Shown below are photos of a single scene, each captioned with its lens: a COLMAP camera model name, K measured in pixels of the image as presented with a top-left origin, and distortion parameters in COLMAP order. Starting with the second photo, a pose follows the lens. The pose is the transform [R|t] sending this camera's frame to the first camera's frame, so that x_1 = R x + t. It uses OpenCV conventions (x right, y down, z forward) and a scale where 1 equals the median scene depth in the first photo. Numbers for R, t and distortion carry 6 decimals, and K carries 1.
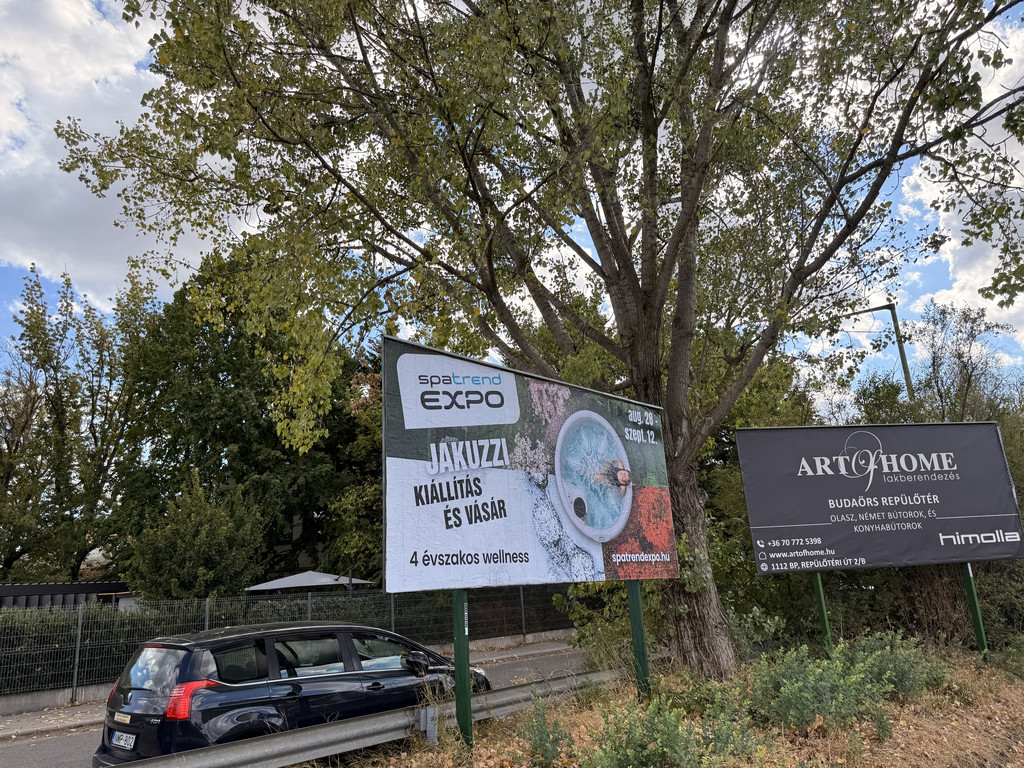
lens RADIAL K [[712.0, 0, 512.0], [0, 712.0, 384.0], [0, 0, 1]] dist [0.090993, -0.131952]
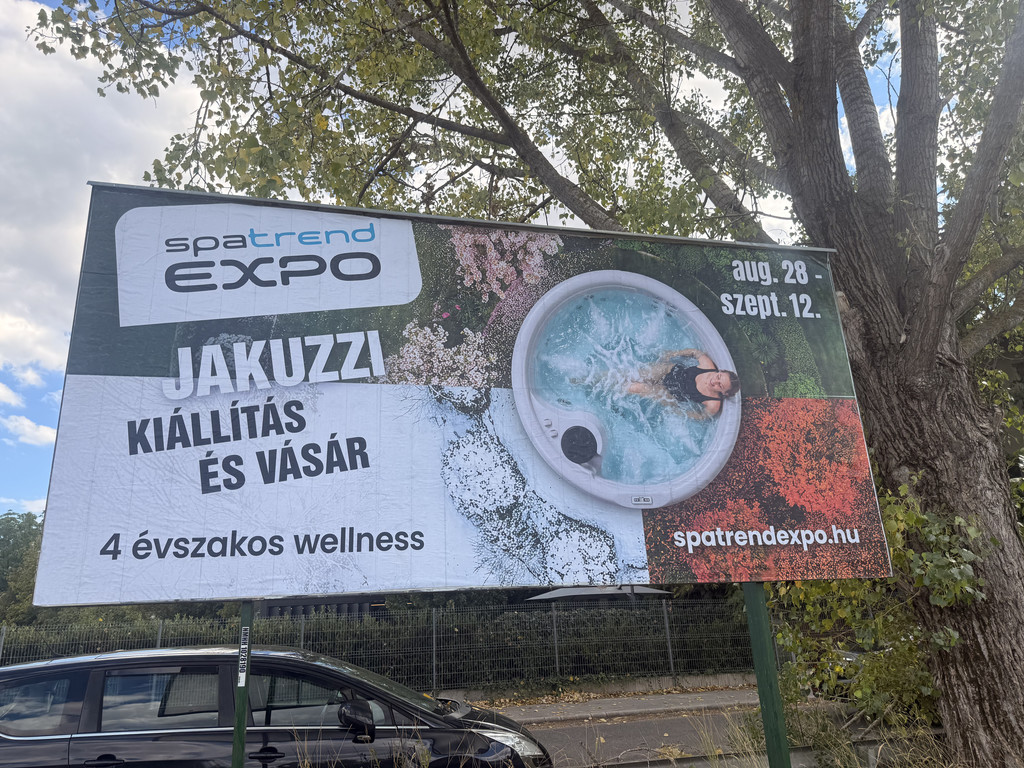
lens RADIAL K [[715.2, 0, 480.1], [0, 715.2, 402.1], [0, 0, 1]] dist [0.043626, -0.042063]
pose [[0.835510, -0.152088, -0.528008, 0.222208], [0.155244, 0.987119, -0.038676, 0.107719], [0.527089, -0.049655, 0.848358, 0.370564]]
